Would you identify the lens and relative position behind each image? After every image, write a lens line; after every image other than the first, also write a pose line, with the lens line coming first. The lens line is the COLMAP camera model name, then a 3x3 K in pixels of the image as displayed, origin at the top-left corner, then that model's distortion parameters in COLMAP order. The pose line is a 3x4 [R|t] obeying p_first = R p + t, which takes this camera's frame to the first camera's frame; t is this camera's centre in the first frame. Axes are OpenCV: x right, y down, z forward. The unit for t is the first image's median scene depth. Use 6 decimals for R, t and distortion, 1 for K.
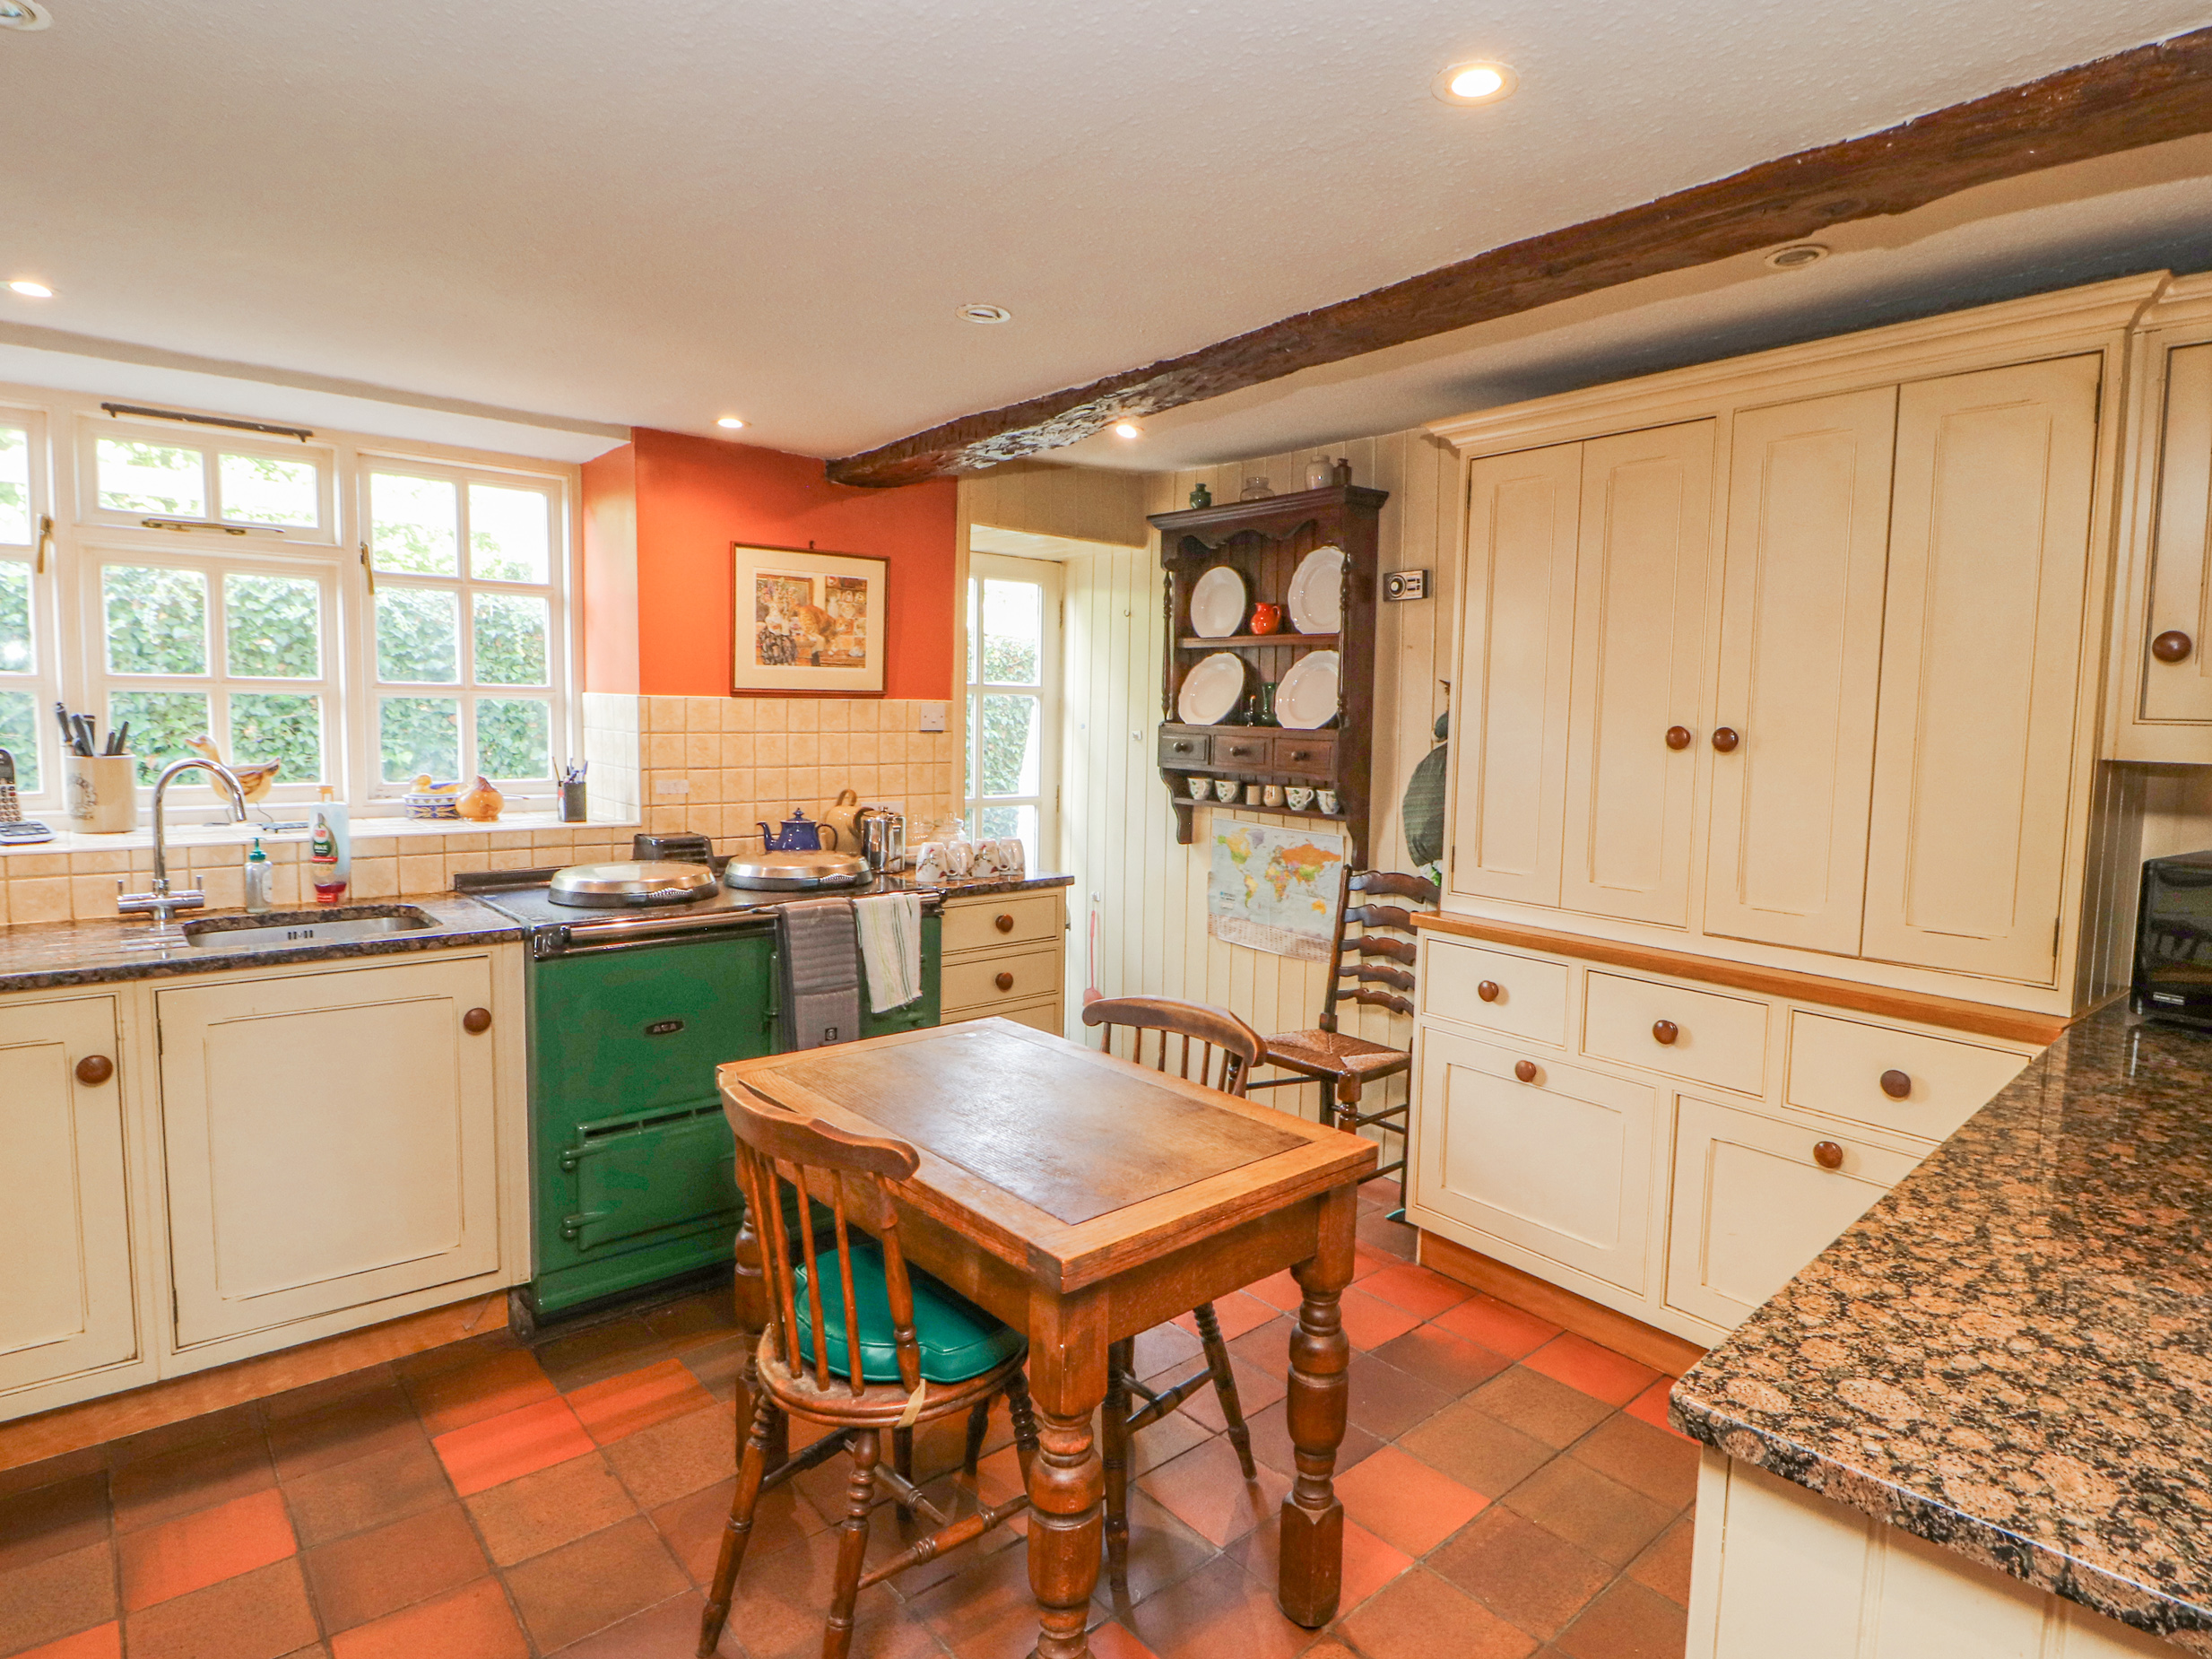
lens RADIAL K [[1166.6, 0, 1110.4], [0, 1166.6, 823.7], [0, 0, 1]] dist [0.002026, -0.017504]
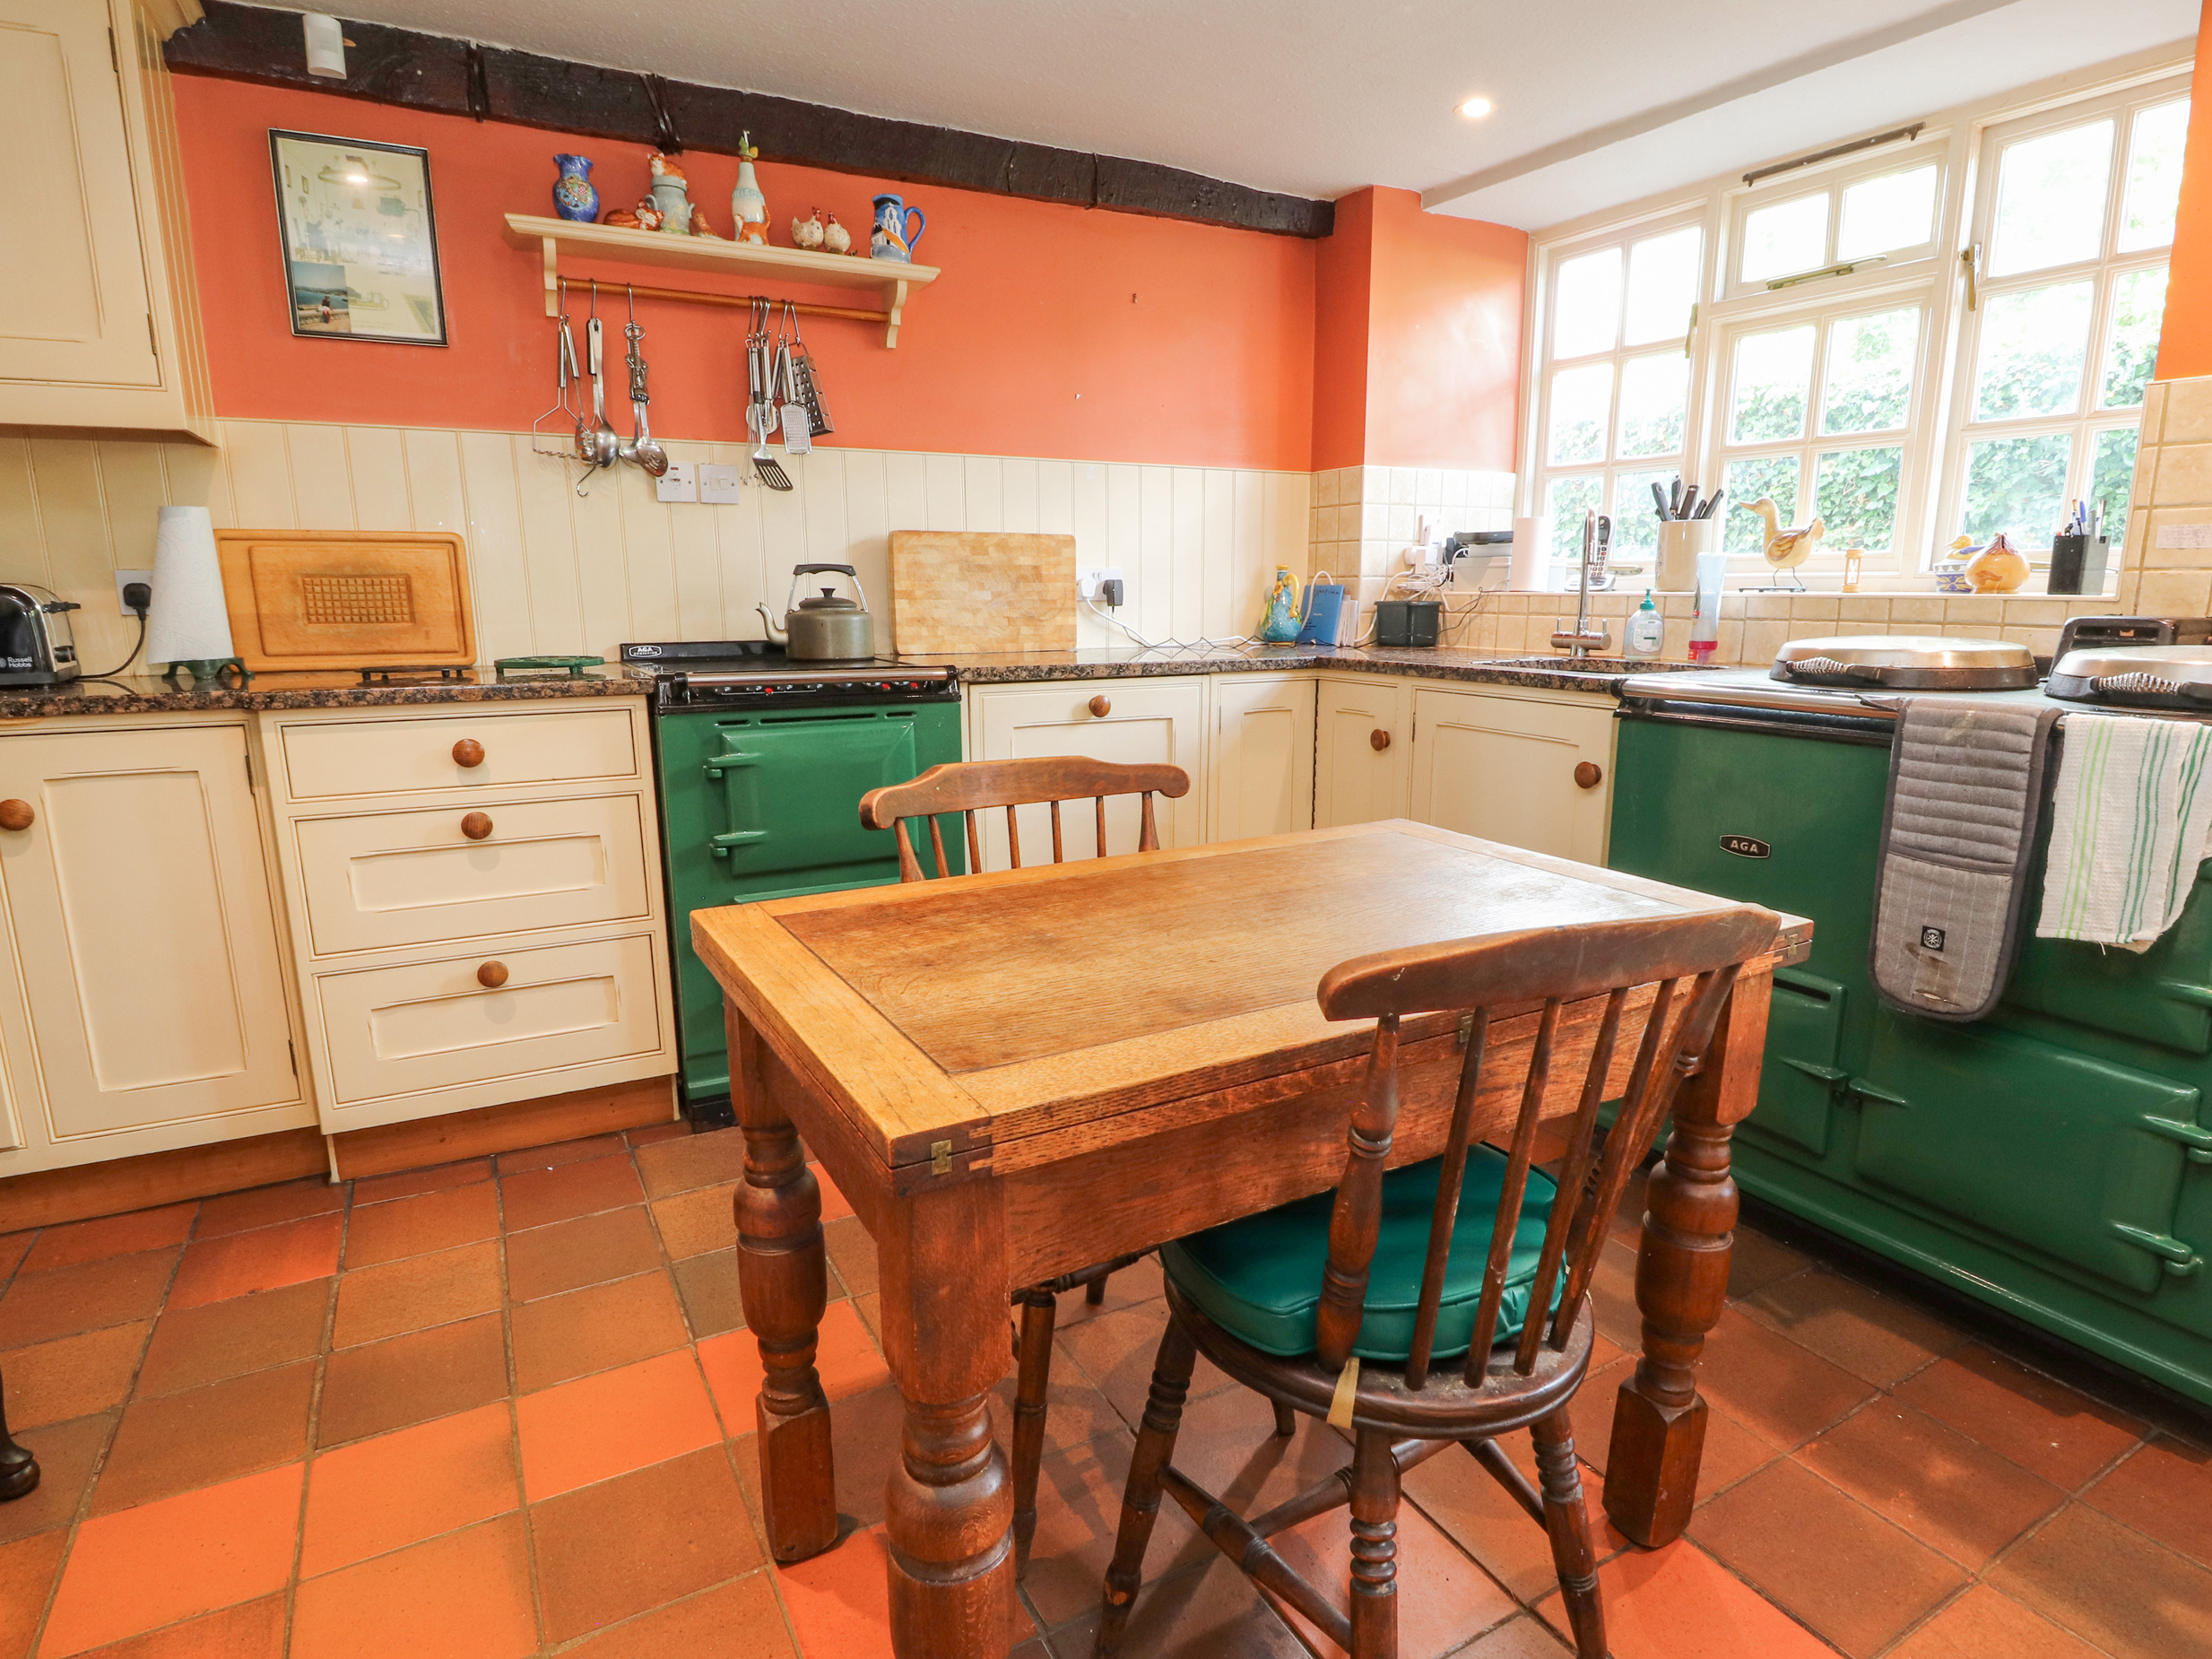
lens RADIAL K [[1166.6, 0, 1110.4], [0, 1166.6, 823.7], [0, 0, 1]] dist [0.002026, -0.017504]
pose [[-0.172060, 0.183560, -0.967833, 0.323749], [-0.090689, 0.975361, 0.201111, 0.044720], [0.980903, 0.122375, -0.151174, 0.619195]]
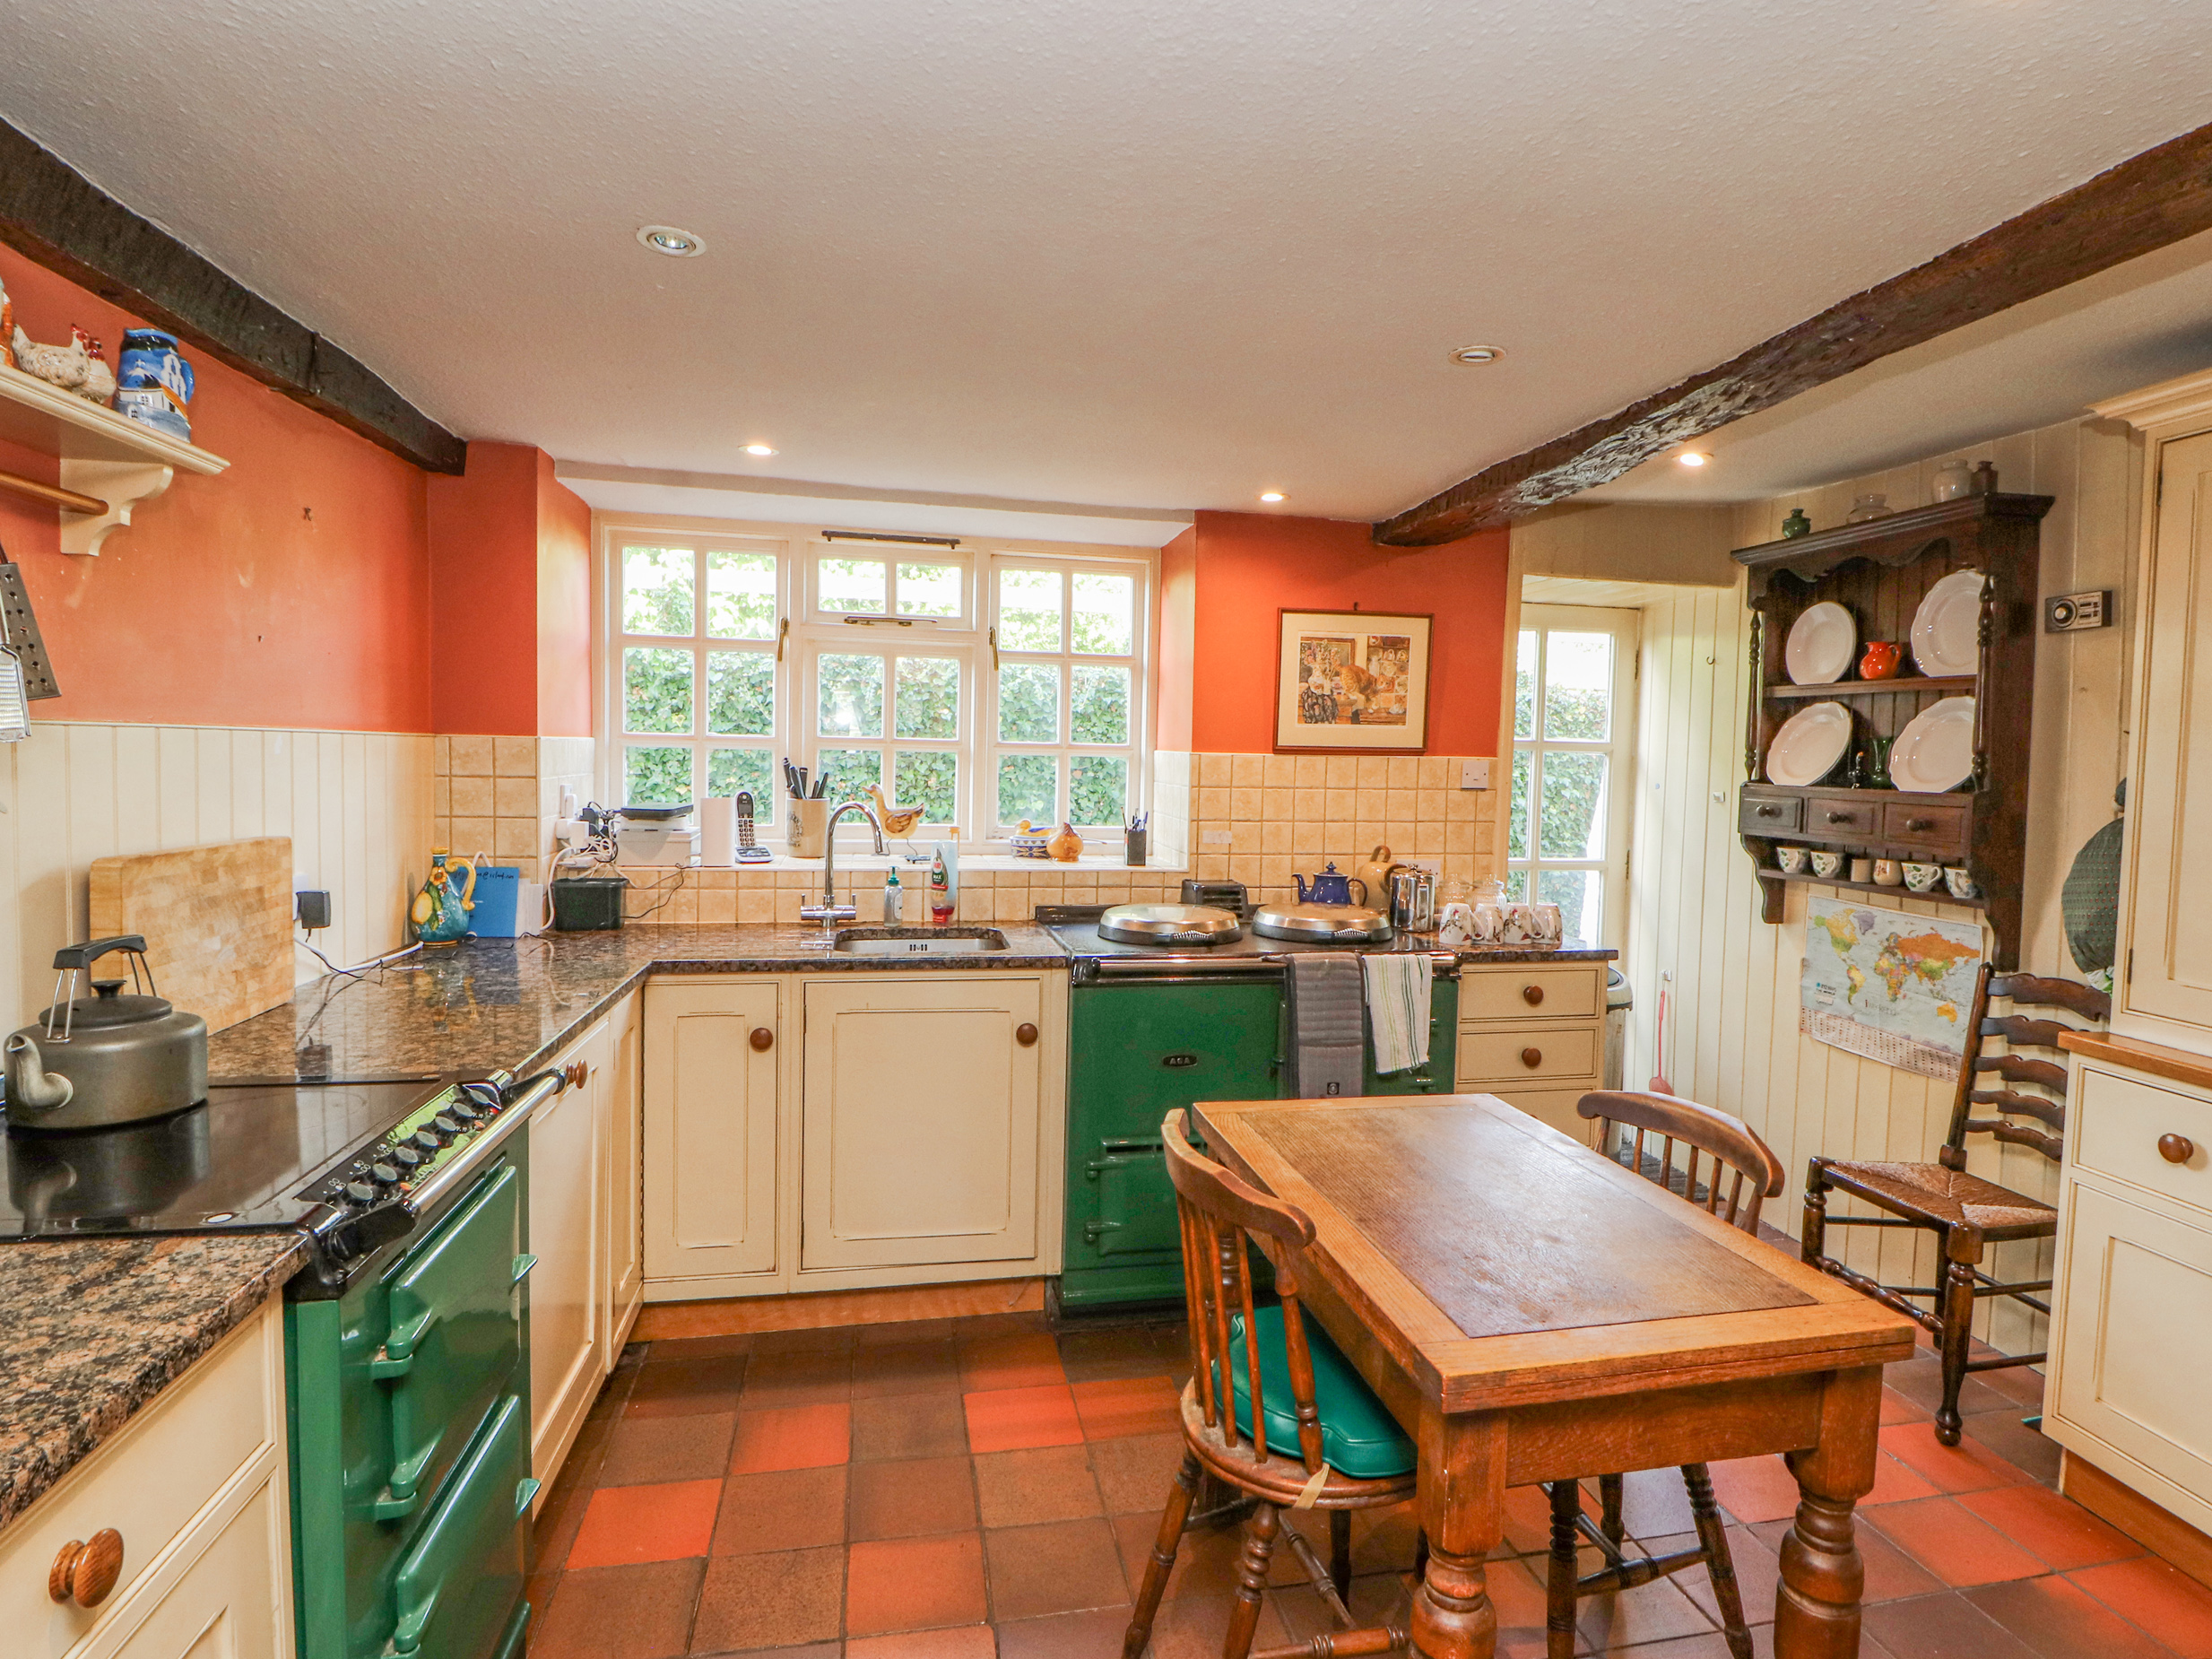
lens RADIAL K [[1144.4, 0, 1139.2], [0, 1144.4, 825.3], [0, 0, 1]] dist [0.000570, -0.015258]
pose [[0.878820, 0.028051, -0.476329, 0.068673], [-0.050754, 0.998103, -0.034862, -0.002352], [0.474447, 0.054813, 0.878576, 0.039581]]
